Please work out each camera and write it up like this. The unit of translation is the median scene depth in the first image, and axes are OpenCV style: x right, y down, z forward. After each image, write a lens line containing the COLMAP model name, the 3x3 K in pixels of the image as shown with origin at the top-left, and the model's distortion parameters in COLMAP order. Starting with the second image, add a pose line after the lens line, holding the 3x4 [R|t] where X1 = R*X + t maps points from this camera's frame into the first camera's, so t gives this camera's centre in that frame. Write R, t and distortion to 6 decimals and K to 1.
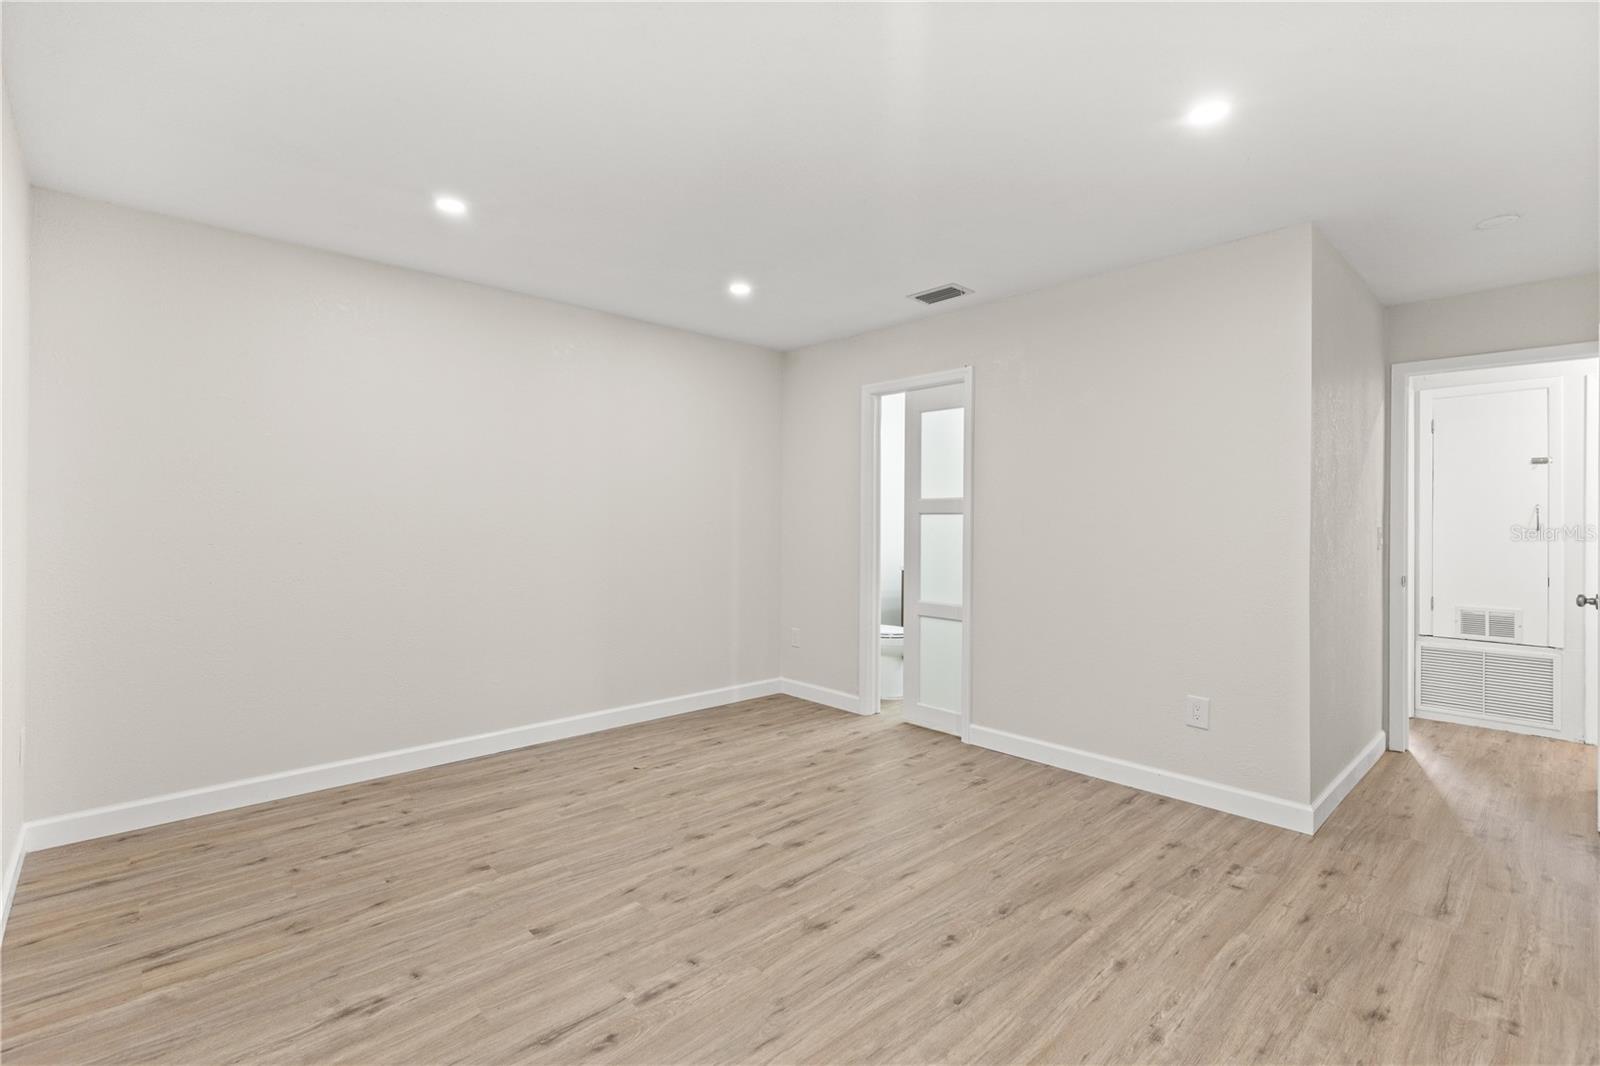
lens RADIAL K [[718.3, 0, 796.8], [0, 718.3, 523.2], [0, 0, 1]] dist [0.008387, -0.002062]
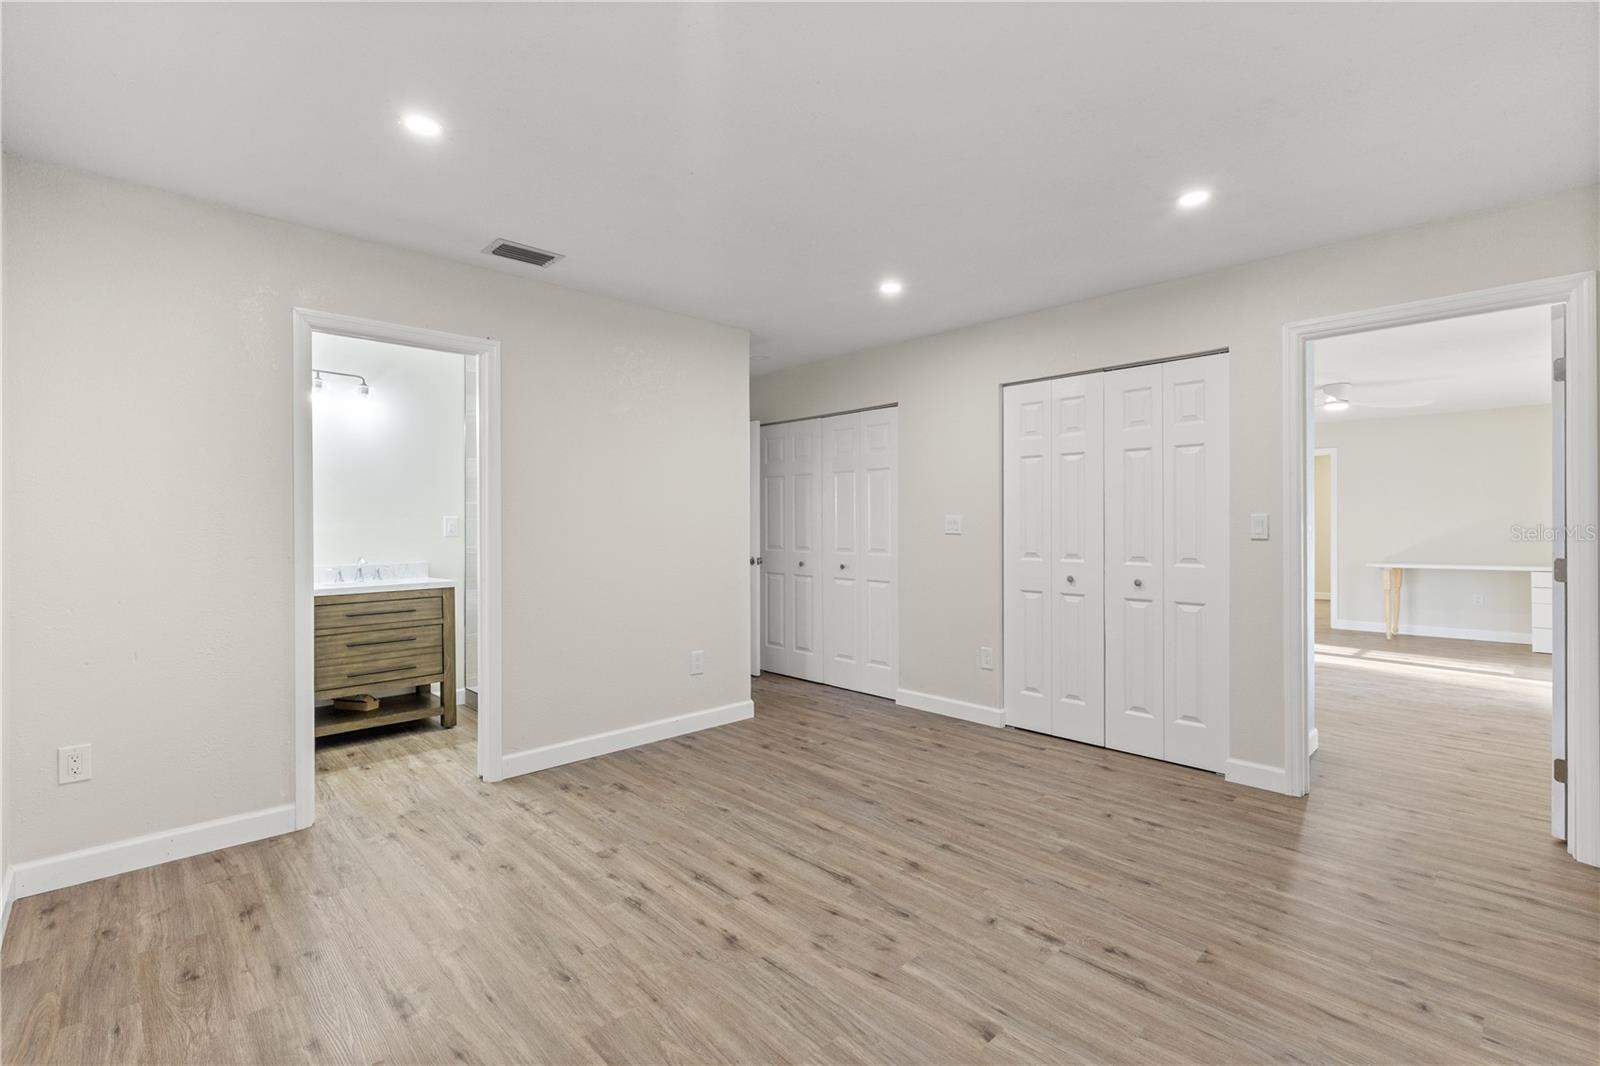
lens RADIAL K [[718.3, 0, 792.7], [0, 718.3, 526.1], [0, 0, 1]] dist [0.008387, -0.002062]
pose [[-0.002461, -0.011304, 0.999933, -0.975541], [0.004871, 0.999924, 0.011316, -0.008567], [-0.999985, 0.004898, -0.002406, 1.025691]]
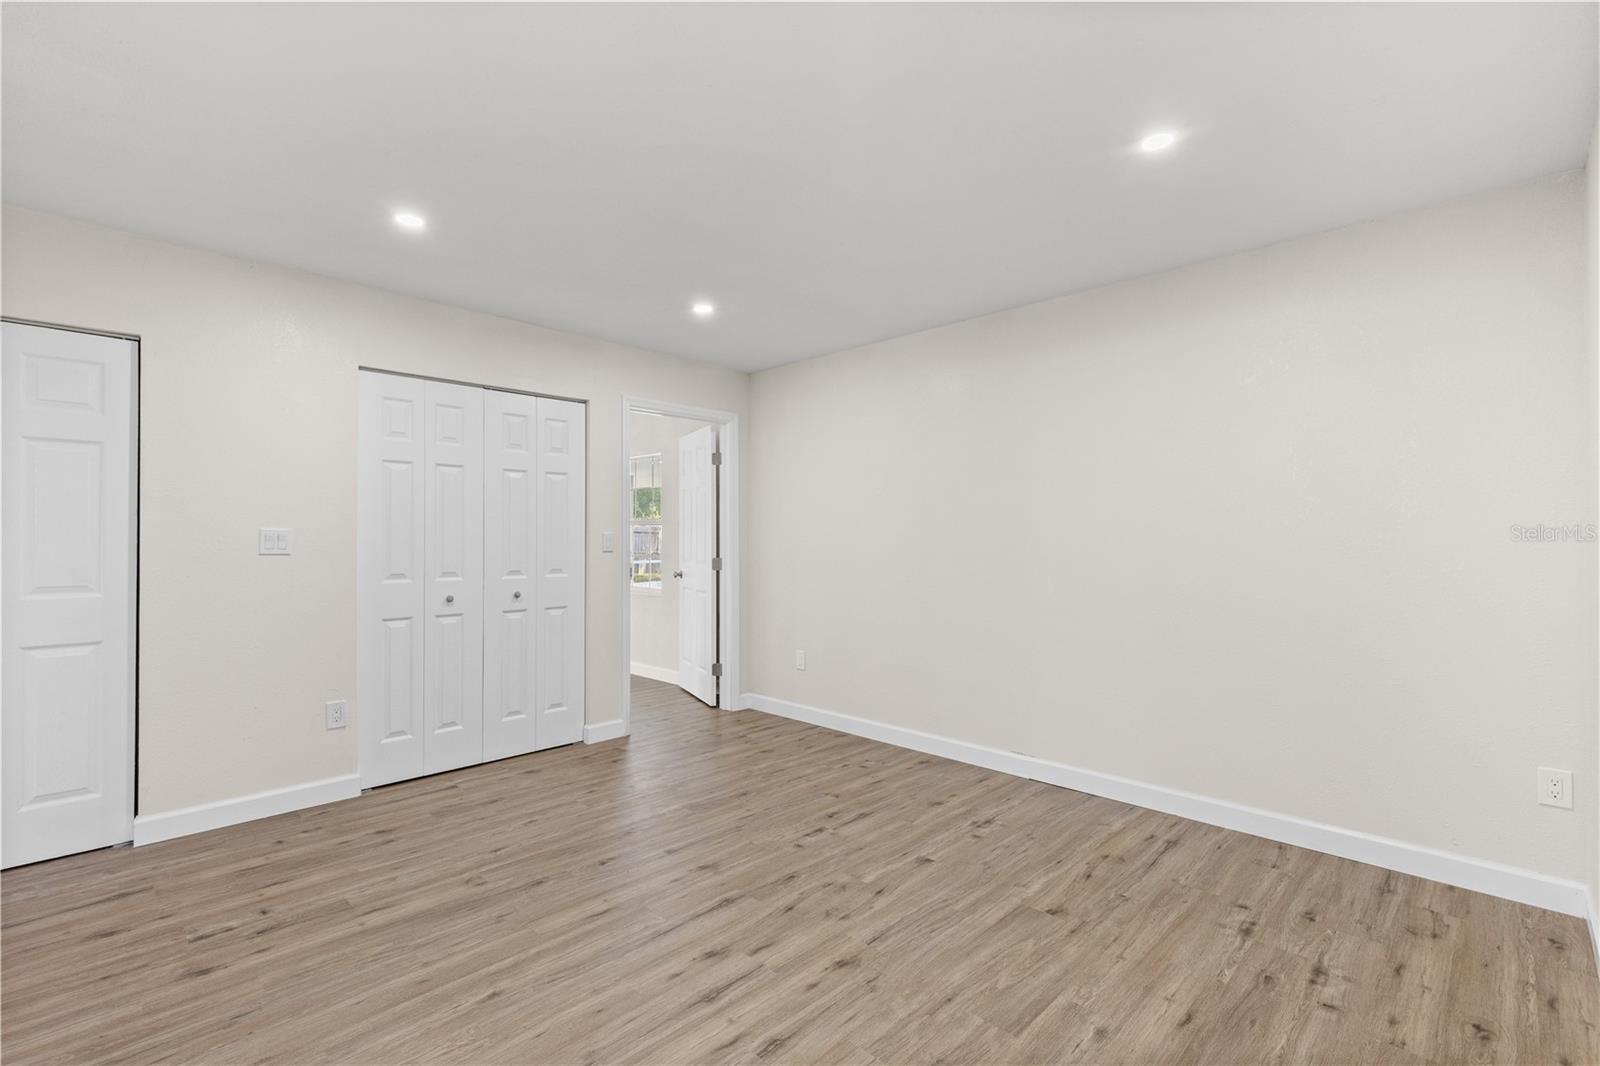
lens RADIAL K [[718.3, 0, 794.7], [0, 718.3, 537.0], [0, 0, 1]] dist [0.008387, -0.002062]
pose [[-0.999221, -0.007842, -0.038683, -0.059365], [-0.007918, 0.999967, 0.001810, -0.007182], [0.038668, 0.002115, -0.999250, 1.910983]]
